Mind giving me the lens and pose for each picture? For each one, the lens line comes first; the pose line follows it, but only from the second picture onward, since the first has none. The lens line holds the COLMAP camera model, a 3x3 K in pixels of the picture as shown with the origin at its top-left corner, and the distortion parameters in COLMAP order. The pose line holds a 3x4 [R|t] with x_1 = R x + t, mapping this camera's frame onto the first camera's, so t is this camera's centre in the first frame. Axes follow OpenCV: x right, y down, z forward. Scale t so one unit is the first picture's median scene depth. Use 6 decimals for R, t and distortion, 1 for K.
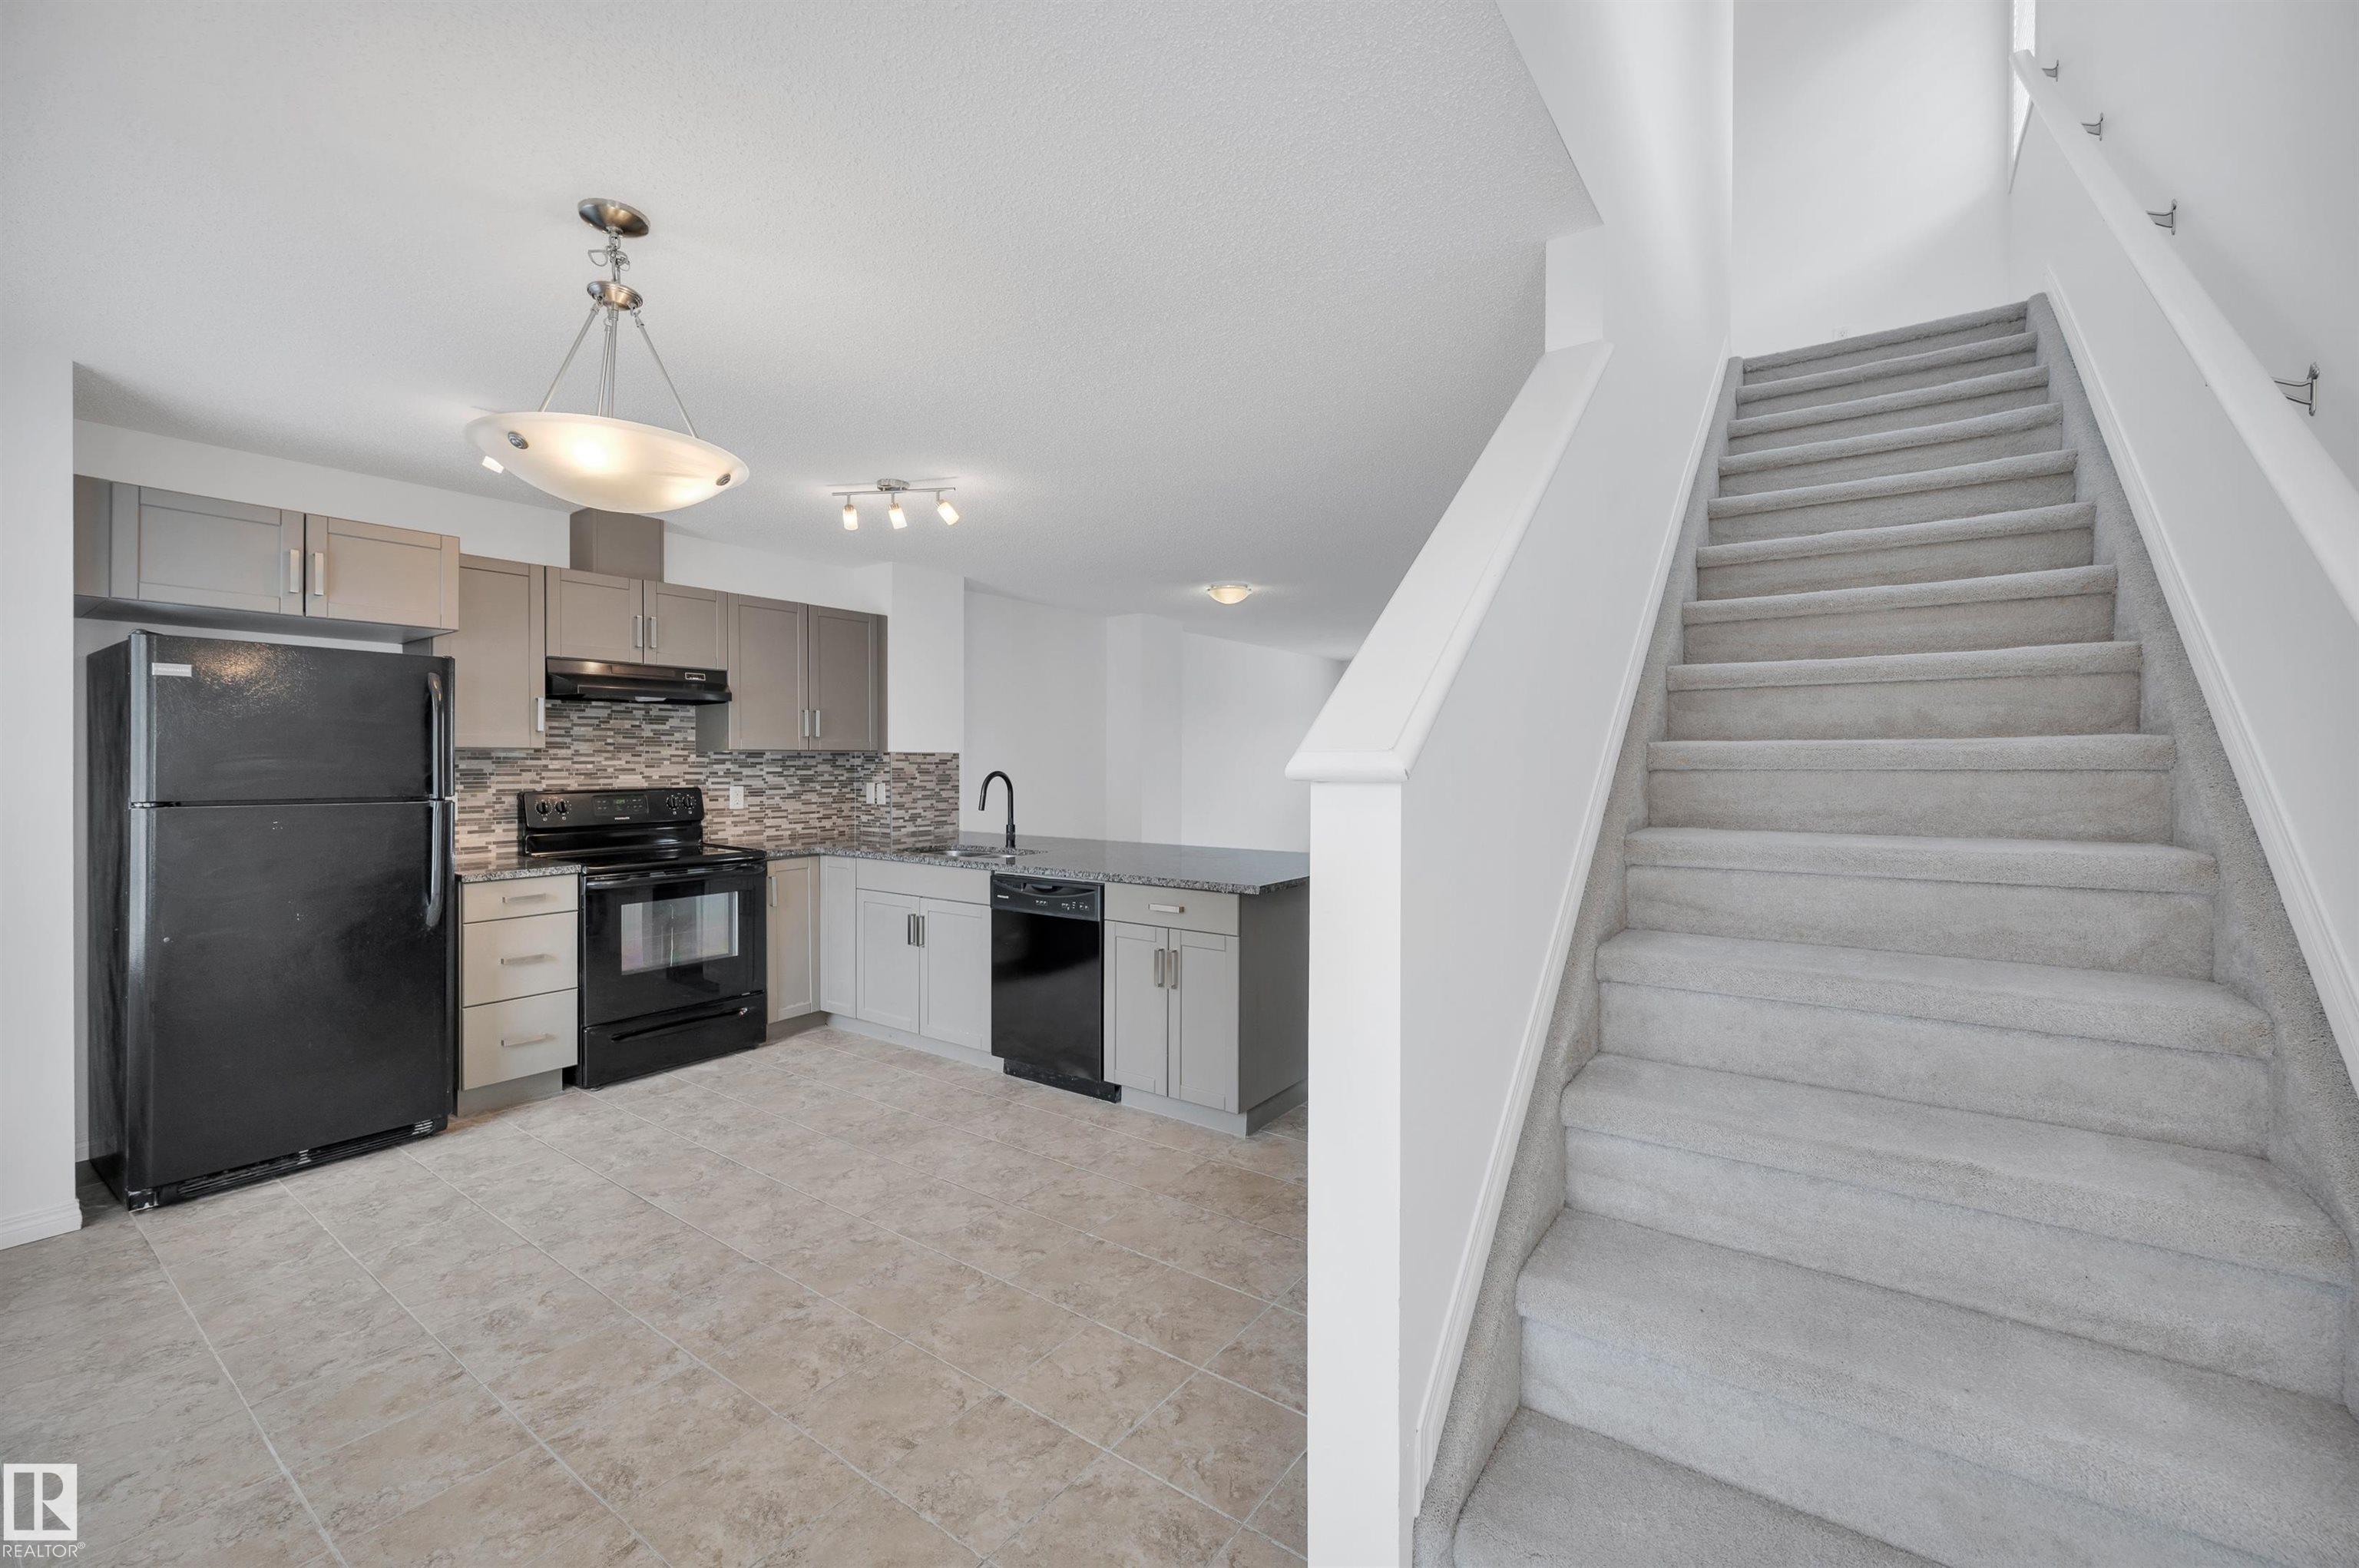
lens RADIAL K [[948.2, 0, 1203.4], [0, 948.2, 761.0], [0, 0, 1]] dist [-0.001945, 0.000914]
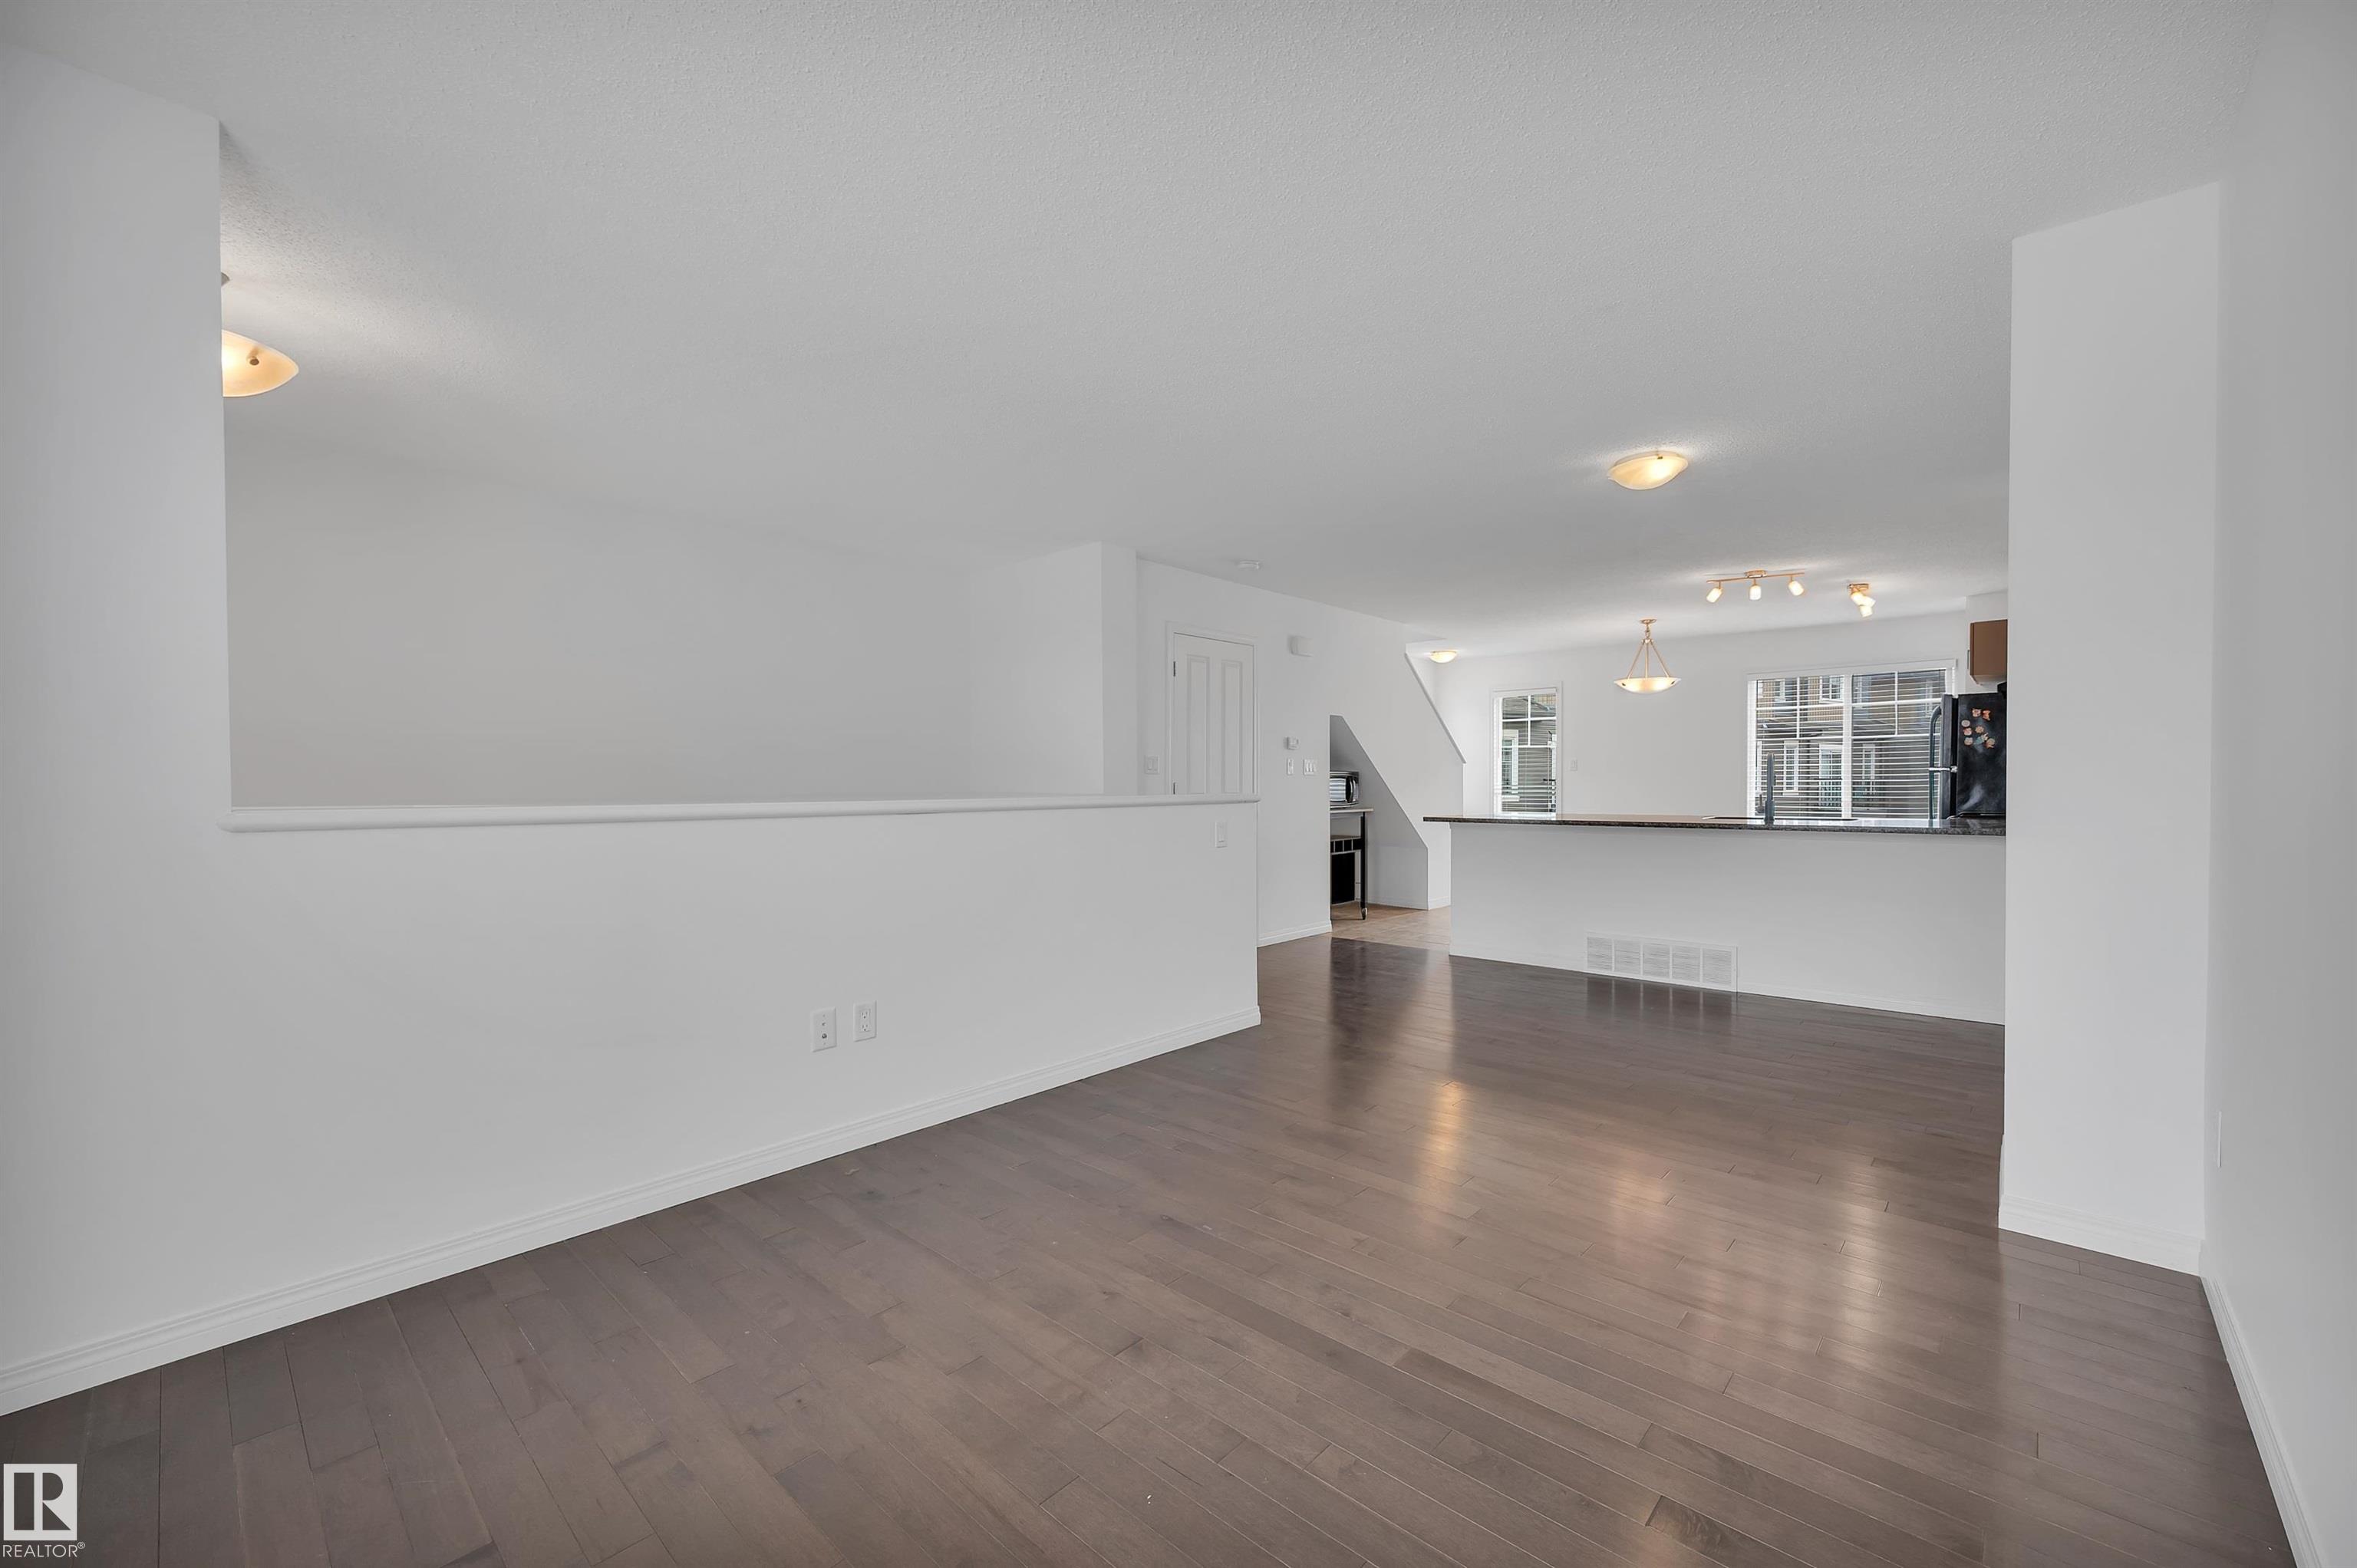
lens RADIAL K [[931.4, 0, 1192.3], [0, 931.4, 816.1], [0, 0, 1]] dist [-0.001197, -0.000117]
pose [[-0.991813, 0.003393, 0.127654, 0.375262], [0.007451, 0.999481, 0.031325, 0.053629], [-0.127482, 0.032020, -0.991324, 2.458275]]
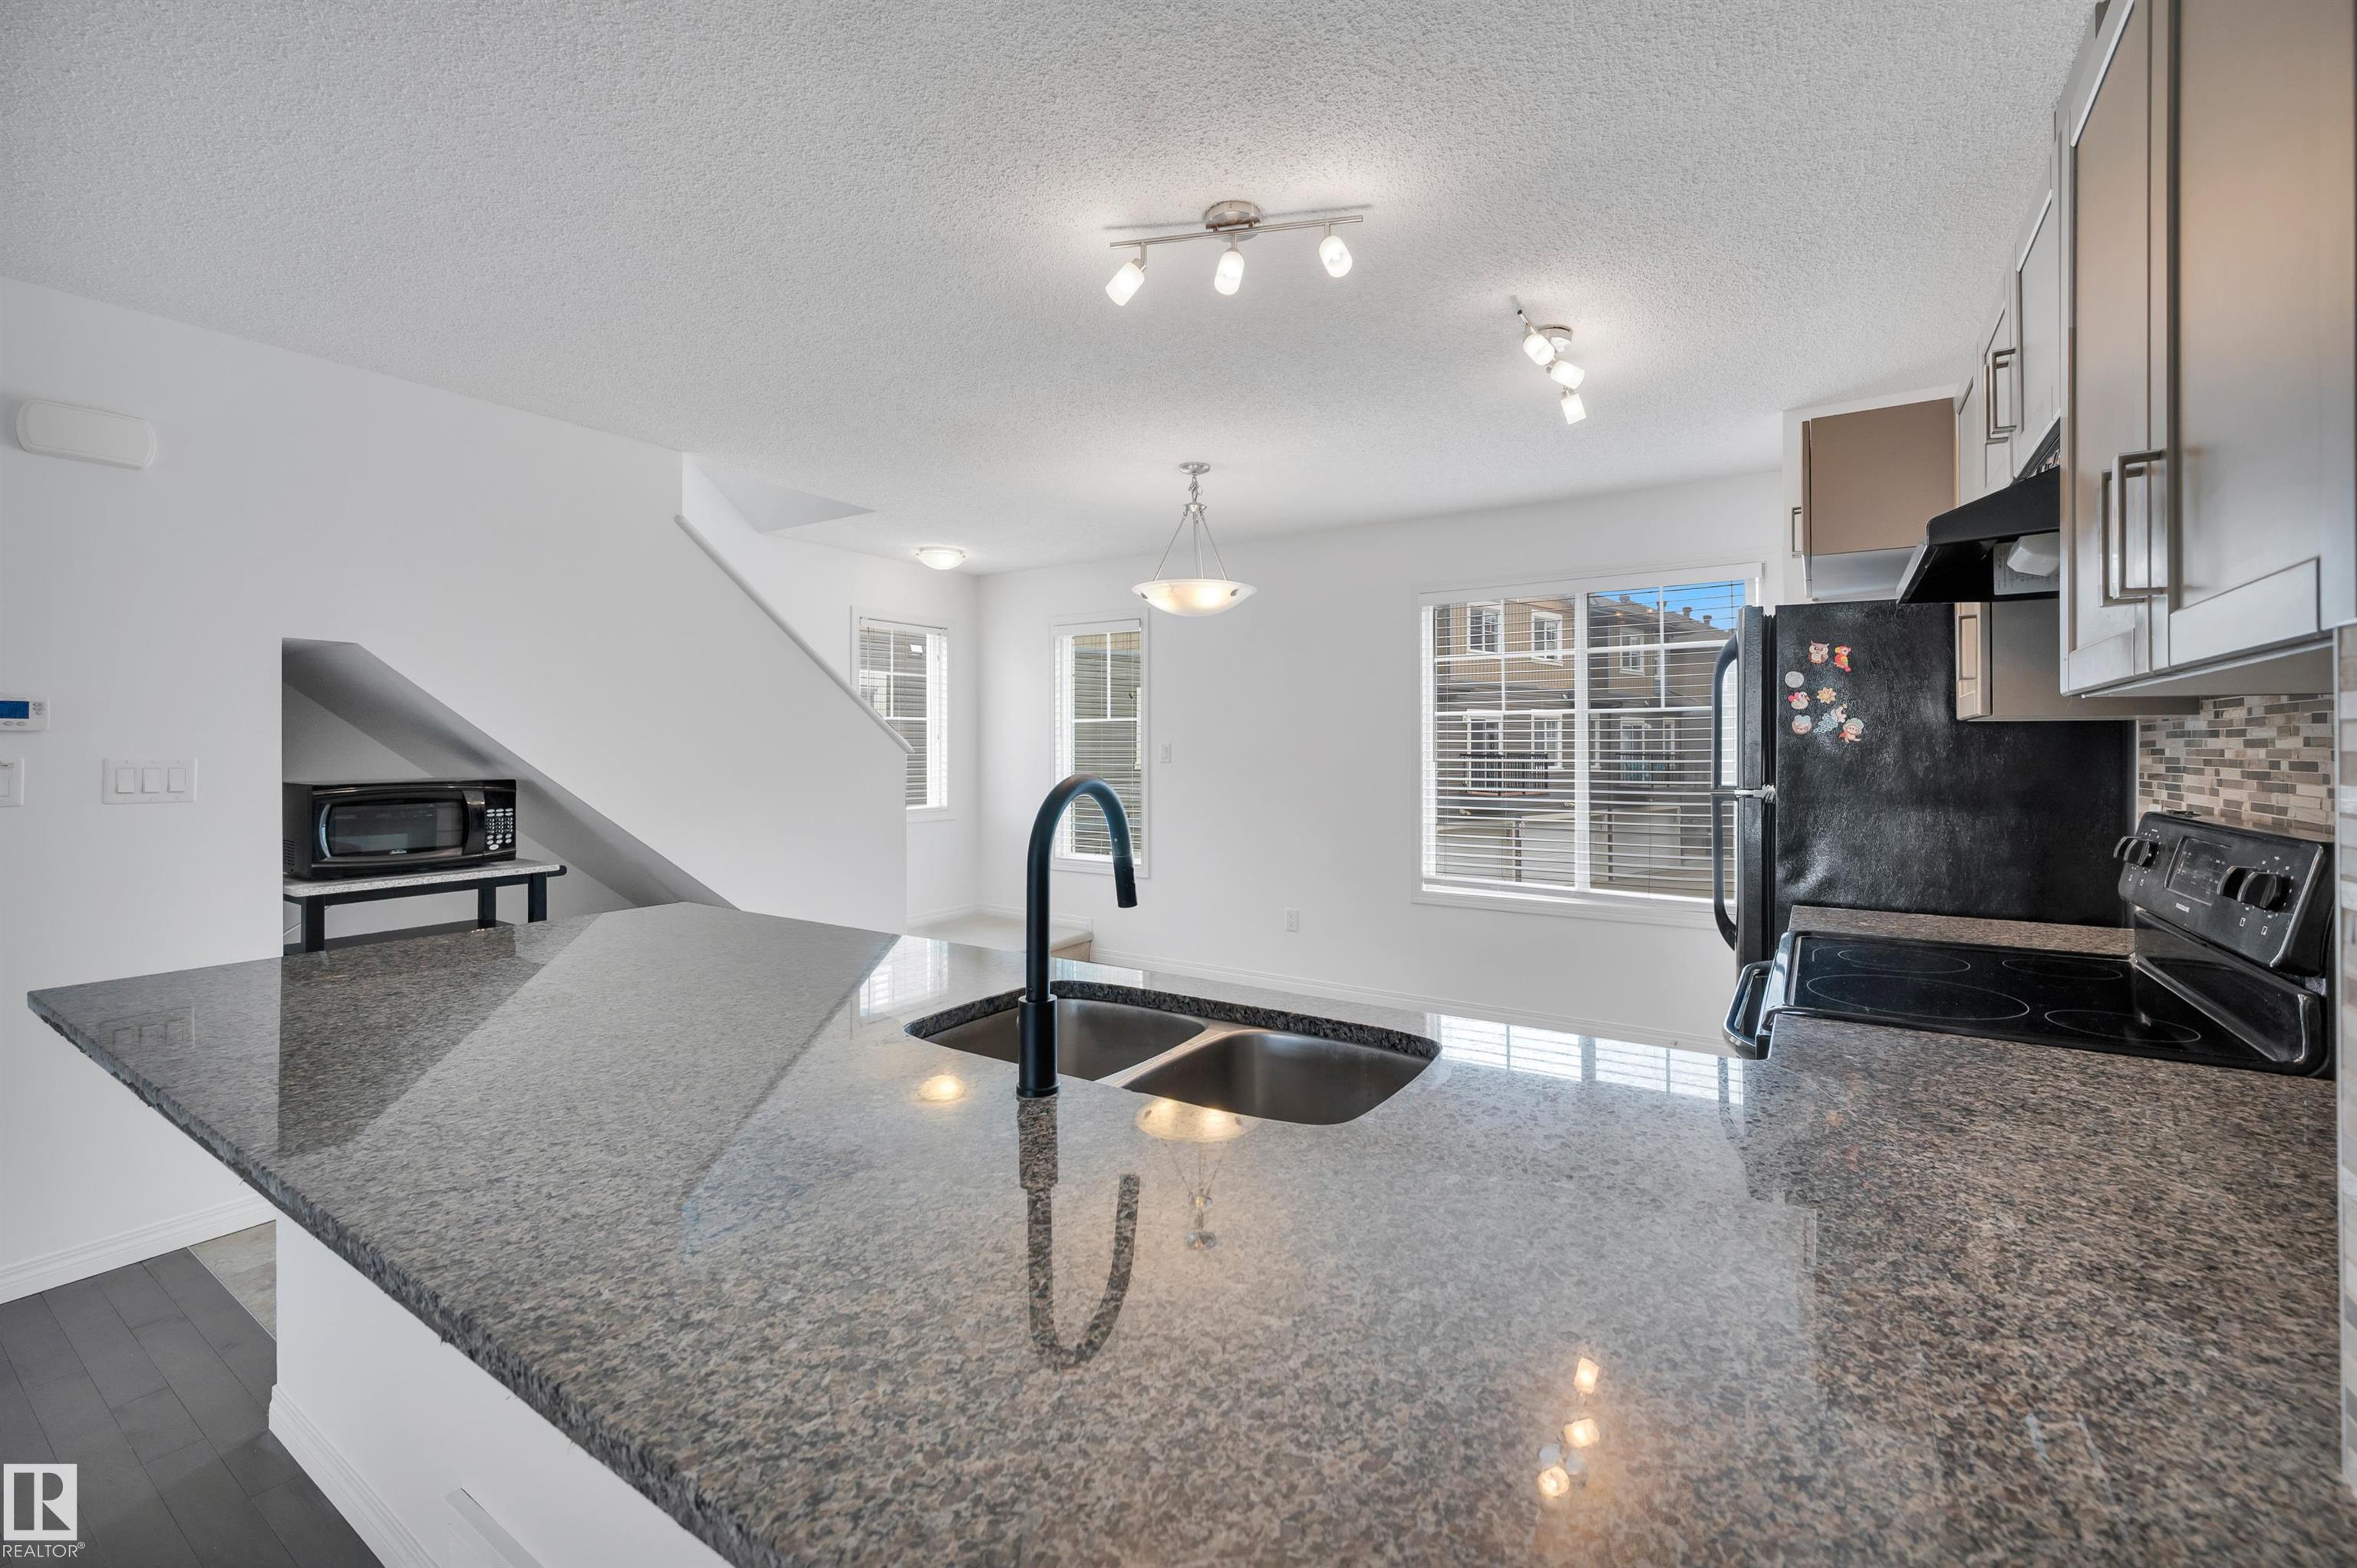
lens RADIAL K [[961.4, 0, 1187.9], [0, 961.4, 759.9], [0, 0, 1]] dist [-0.000848, -0.000136]
pose [[-0.999478, 0.003658, -0.032096, -0.258823], [0.003402, 0.999962, 0.008028, 0.005964], [0.032124, 0.007915, -0.999453, 1.416464]]
